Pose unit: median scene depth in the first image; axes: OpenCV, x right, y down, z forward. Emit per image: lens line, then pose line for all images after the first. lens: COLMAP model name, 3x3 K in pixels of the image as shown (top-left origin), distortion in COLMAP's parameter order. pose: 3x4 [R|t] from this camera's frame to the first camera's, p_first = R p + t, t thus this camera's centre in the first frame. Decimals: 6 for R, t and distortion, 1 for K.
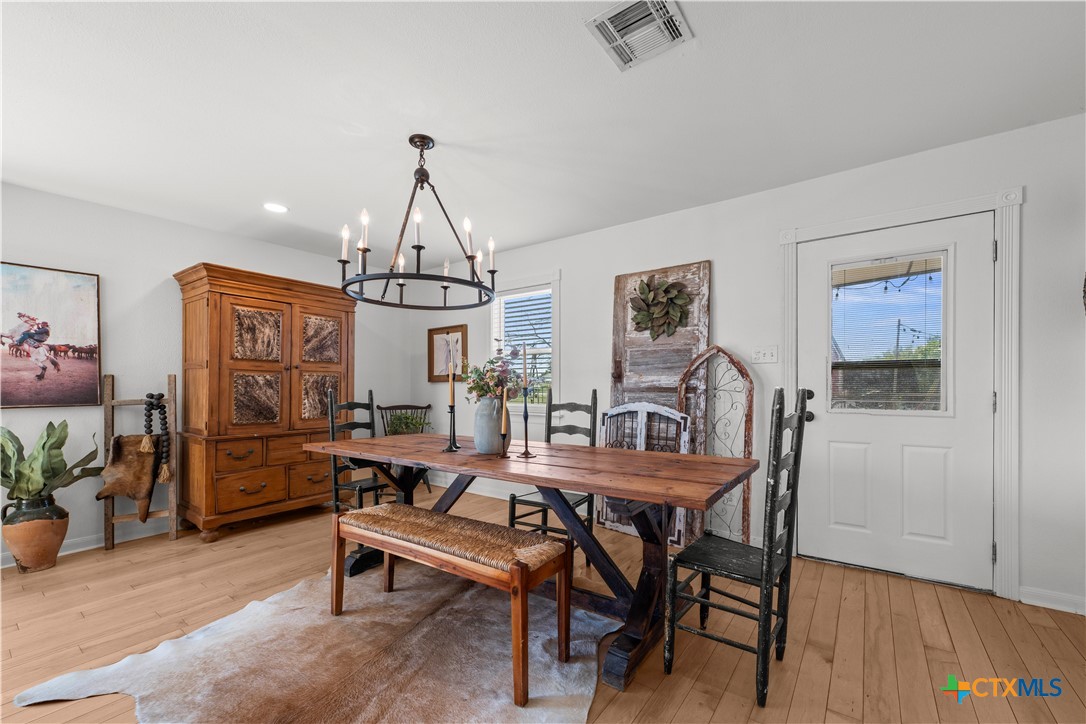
lens RADIAL K [[434.7, 0, 548.3], [0, 434.7, 390.5], [0, 0, 1]] dist [-0.000001, -0.001158]
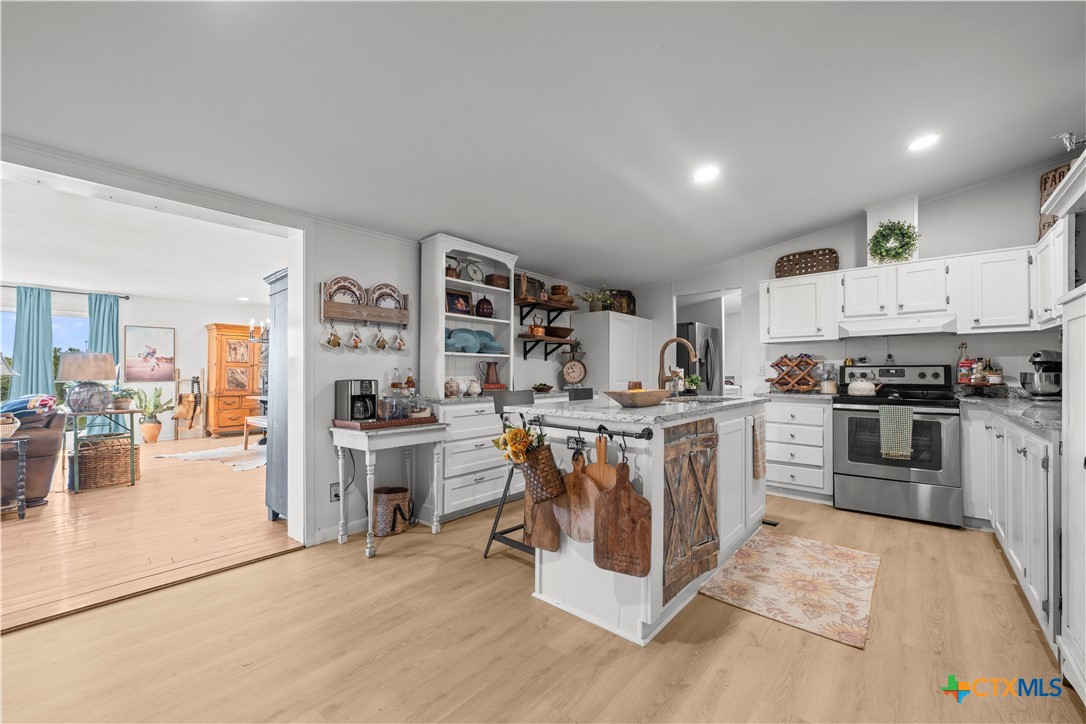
lens RADIAL K [[434.7, 0, 556.9], [0, 434.7, 367.4], [0, 0, 1]] dist [-0.000001, -0.001158]
pose [[0.996662, 0.001118, -0.081632, 1.289943], [-0.002918, 0.999755, -0.021938, 0.003428], [0.081587, 0.022103, 0.996421, -1.238204]]
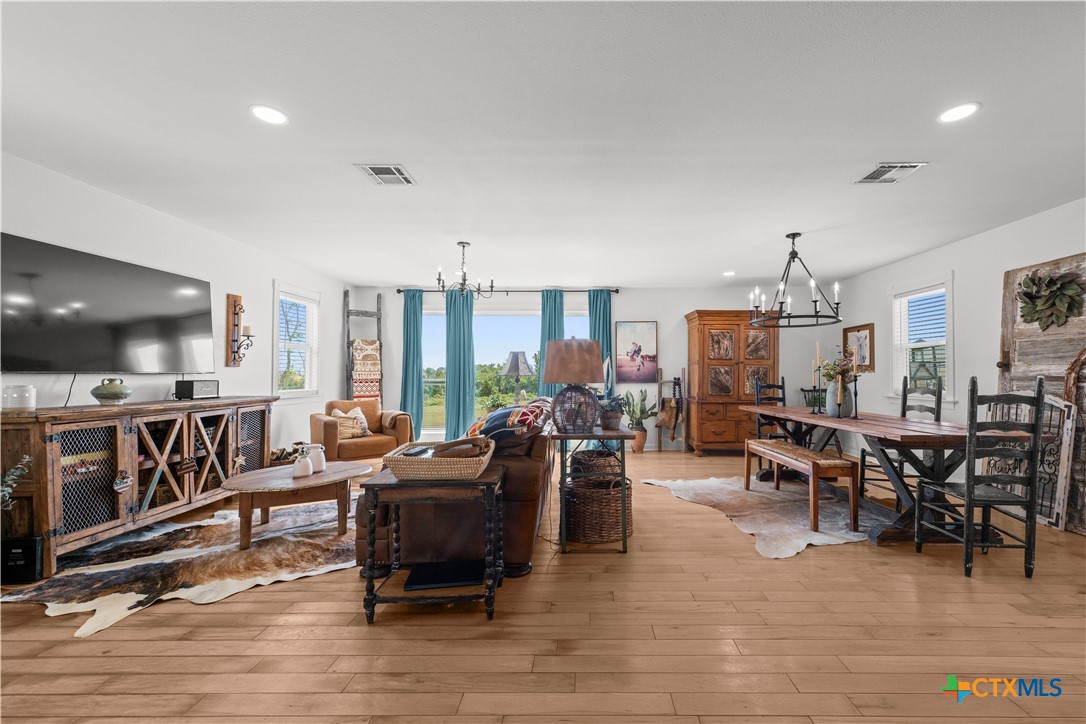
lens RADIAL K [[434.7, 0, 583.3], [0, 434.7, 363.3], [0, 0, 1]] dist [-0.000001, -0.001158]
pose [[0.586778, -0.016502, -0.809580, 0.460349], [-0.010754, 0.999545, -0.028168, 0.002625], [0.809676, 0.025234, 0.586334, -0.520269]]
